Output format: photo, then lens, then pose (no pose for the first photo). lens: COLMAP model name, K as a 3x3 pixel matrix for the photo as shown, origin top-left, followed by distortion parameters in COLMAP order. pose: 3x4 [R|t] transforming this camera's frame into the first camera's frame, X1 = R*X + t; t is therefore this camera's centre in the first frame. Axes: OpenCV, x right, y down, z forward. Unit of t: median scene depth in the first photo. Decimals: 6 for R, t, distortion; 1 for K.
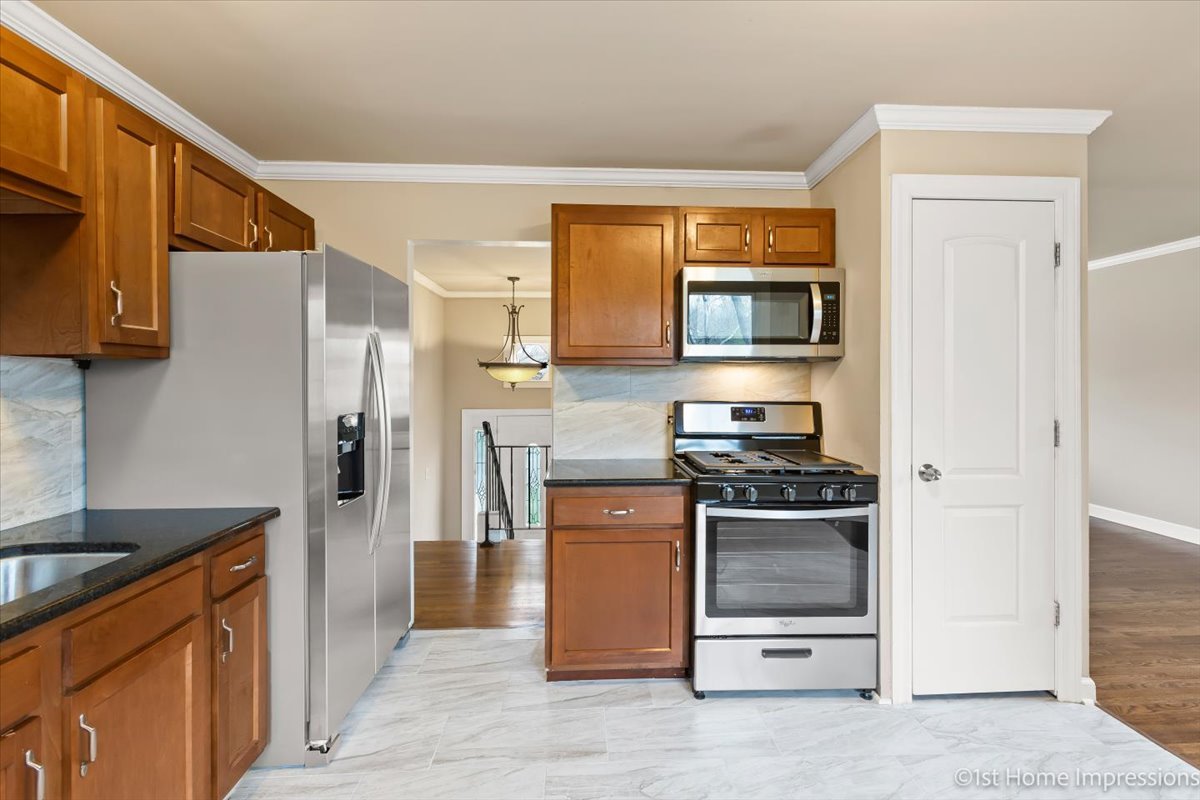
lens RADIAL K [[550.8, 0, 600.5], [0, 550.8, 379.4], [0, 0, 1]] dist [-0.000777, -0.000097]
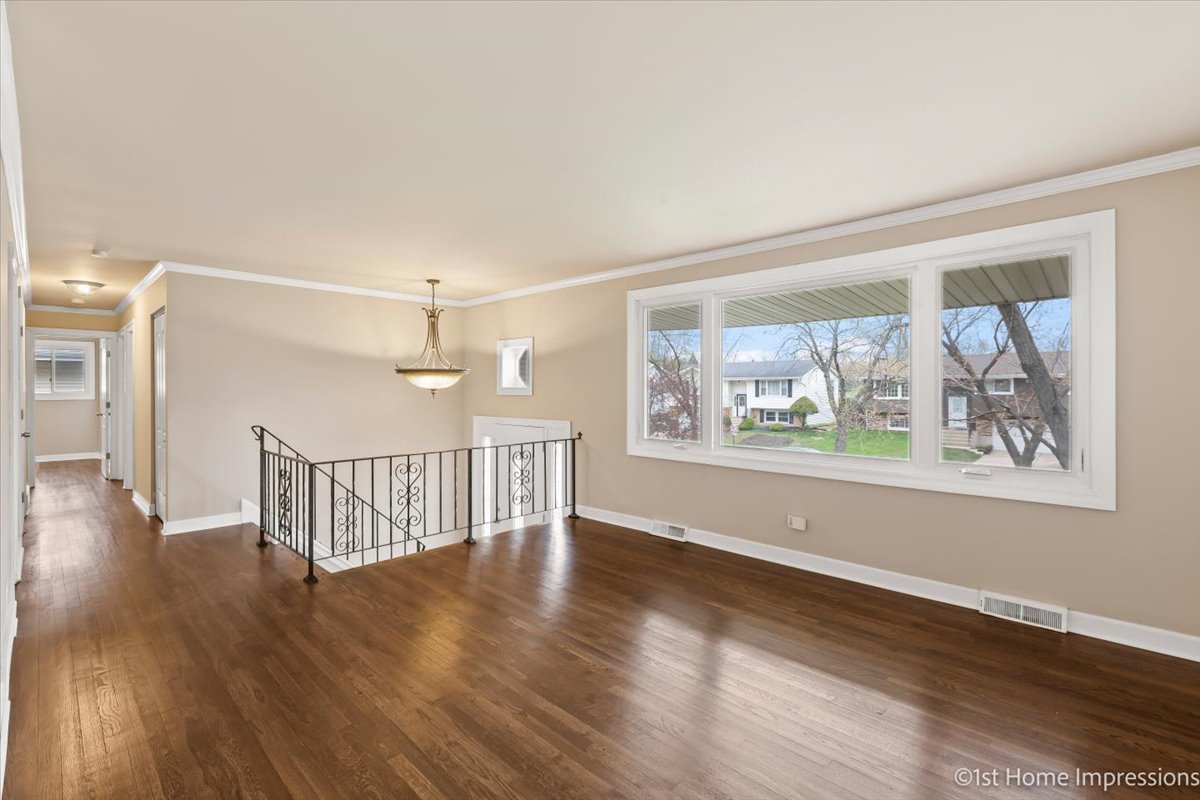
lens RADIAL K [[534.0, 0, 597.5], [0, 534.0, 388.5], [0, 0, 1]] dist [-0.000825, -0.000143]
pose [[0.689518, 0.000872, -0.724268, 1.885319], [0.001158, 0.999997, 0.002306, 0.006366], [0.724268, -0.002428, 0.689514, 1.498725]]
